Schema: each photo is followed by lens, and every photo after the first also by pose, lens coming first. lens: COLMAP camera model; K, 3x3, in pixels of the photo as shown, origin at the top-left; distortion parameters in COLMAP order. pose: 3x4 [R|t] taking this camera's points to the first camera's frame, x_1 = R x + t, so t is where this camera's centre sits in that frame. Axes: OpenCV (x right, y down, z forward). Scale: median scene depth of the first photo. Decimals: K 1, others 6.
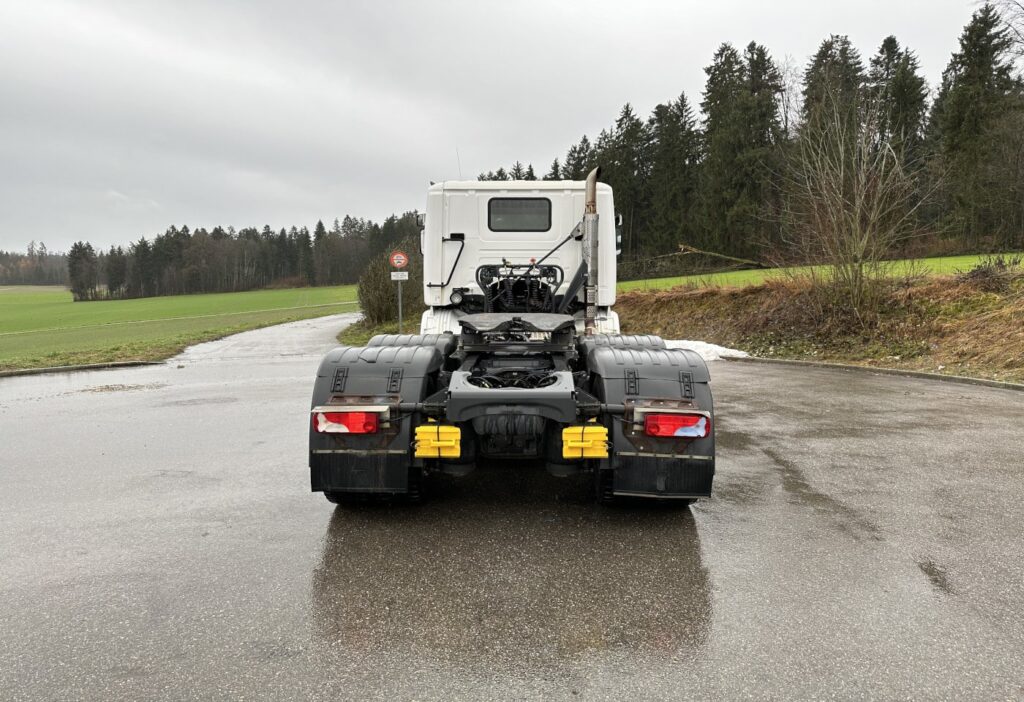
lens RADIAL K [[739.1, 0, 510.3], [0, 739.1, 367.4], [0, 0, 1]] dist [0.011863, 0.000125]
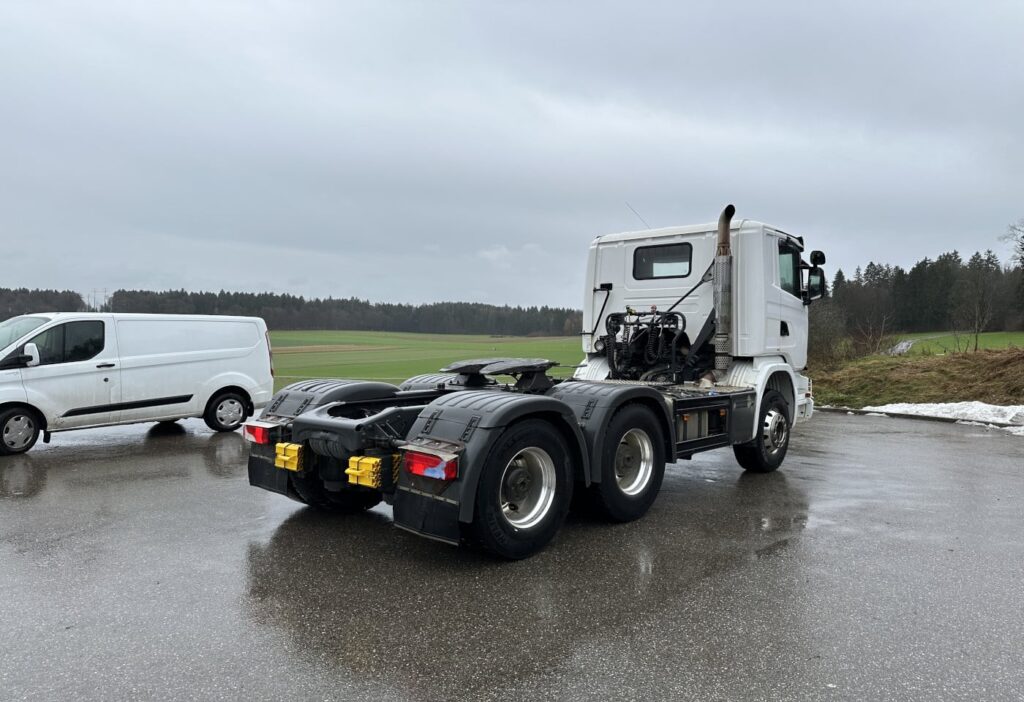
lens RADIAL K [[713.4, 0, 506.2], [0, 713.4, 360.5], [0, 0, 1]] dist [0.057230, -0.002175]
pose [[0.769788, 0.026076, -0.637767, 0.075297], [-0.074499, 0.996007, -0.049198, -0.002126], [0.633937, 0.085385, 0.768657, 0.023638]]
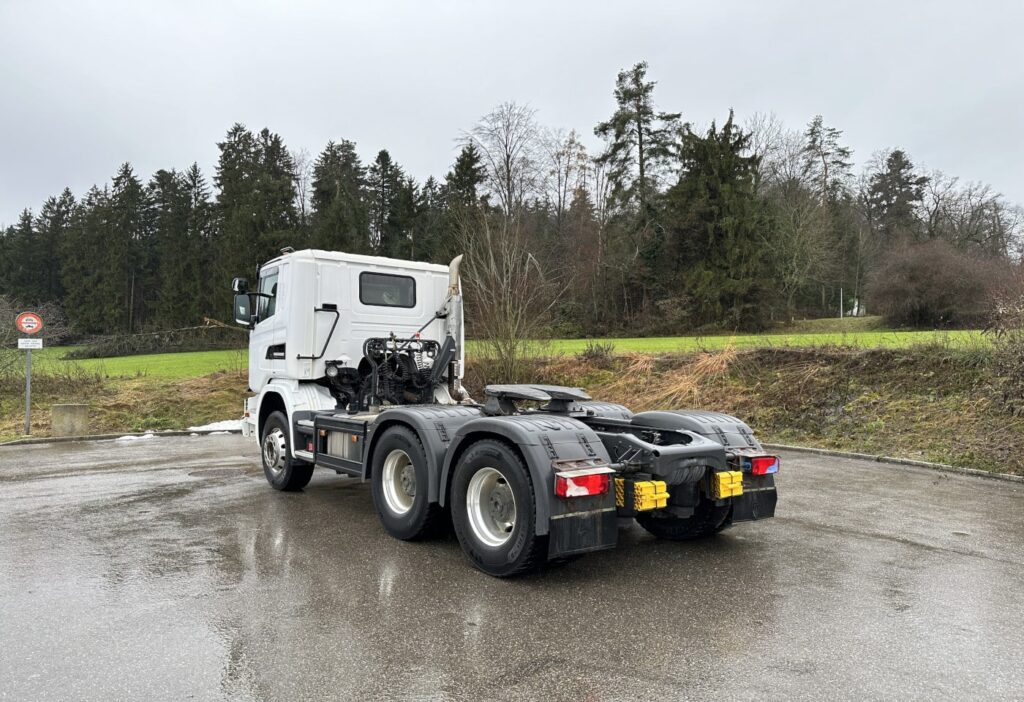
lens RADIAL K [[738.5, 0, 517.3], [0, 738.5, 346.3], [0, 0, 1]] dist [0.051388, -0.002100]
pose [[0.779898, 0.026933, 0.625326, -0.078408], [0.054998, 0.992261, -0.111329, -0.000892], [-0.623485, 0.121217, 0.772381, 0.017303]]
